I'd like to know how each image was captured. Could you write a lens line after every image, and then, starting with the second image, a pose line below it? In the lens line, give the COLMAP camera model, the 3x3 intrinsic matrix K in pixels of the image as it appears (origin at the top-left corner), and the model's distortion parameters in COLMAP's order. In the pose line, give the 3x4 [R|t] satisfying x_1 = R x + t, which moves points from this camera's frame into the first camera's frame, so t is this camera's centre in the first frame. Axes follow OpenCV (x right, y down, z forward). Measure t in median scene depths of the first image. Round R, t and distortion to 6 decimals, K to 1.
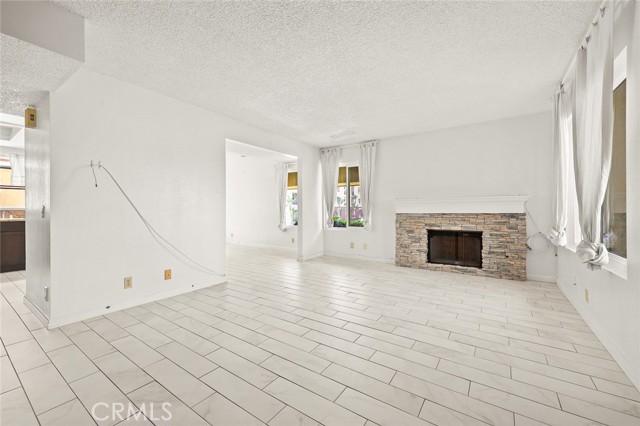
lens RADIAL K [[256.7, 0, 321.6], [0, 256.7, 213.3], [0, 0, 1]] dist [-0.000929, -0.000048]
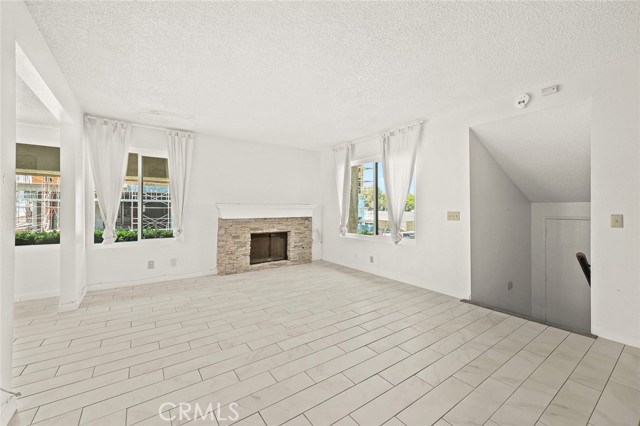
lens RADIAL K [[256.7, 0, 320.8], [0, 256.7, 210.9], [0, 0, 1]] dist [-0.000929, -0.000048]
pose [[0.343468, 0.001245, 0.939164, -0.491909], [0.012463, 0.999905, -0.005883, -0.020385], [-0.939082, 0.013725, 0.343420, 0.370485]]
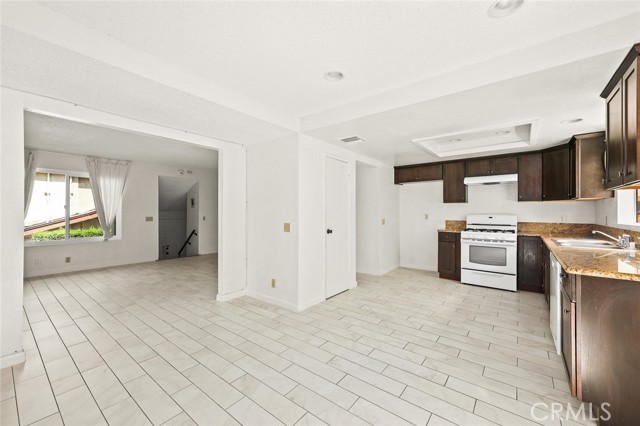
lens RADIAL K [[256.7, 0, 319.7], [0, 256.7, 213.5], [0, 0, 1]] dist [-0.000929, -0.000048]
pose [[-0.997613, -0.004742, 0.068893, -0.674776], [-0.003552, 0.999843, 0.017387, -0.059219], [-0.068964, 0.017101, -0.997473, 1.610400]]
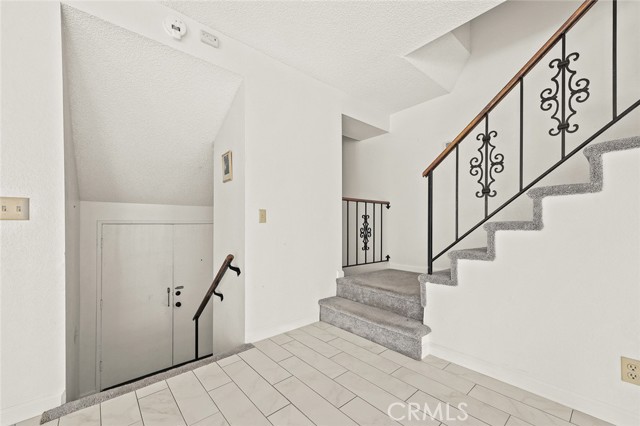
lens RADIAL K [[256.7, 0, 317.6], [0, 256.7, 225.5], [0, 0, 1]] dist [-0.000929, -0.000048]
pose [[-0.968916, 0.006135, 0.247315, -0.037461], [0.010067, 0.999842, 0.014636, 0.015731], [-0.247187, 0.016671, -0.968824, 0.454973]]
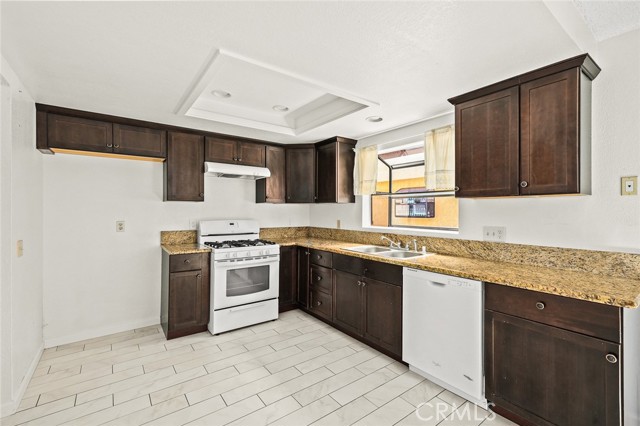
lens RADIAL K [[286.4, 0, 320.4], [0, 286.4, 211.0], [0, 0, 1]] dist [0.016613, 0.000943]
pose [[-0.330313, -0.002506, -0.943868, -0.603434], [-0.014533, 0.999891, 0.002432, -0.069908], [0.943759, 0.014521, -0.330314, 1.058727]]
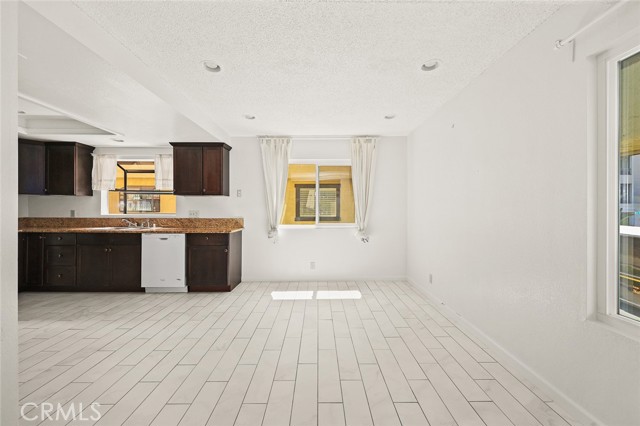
lens RADIAL K [[256.7, 0, 321.3], [0, 256.7, 209.7], [0, 0, 1]] dist [-0.000929, -0.000048]
pose [[0.568848, 0.000687, -0.822442, -0.165436], [-0.011942, 0.999901, -0.007424, -0.045812], [0.822356, 0.014045, 0.568800, 1.034332]]
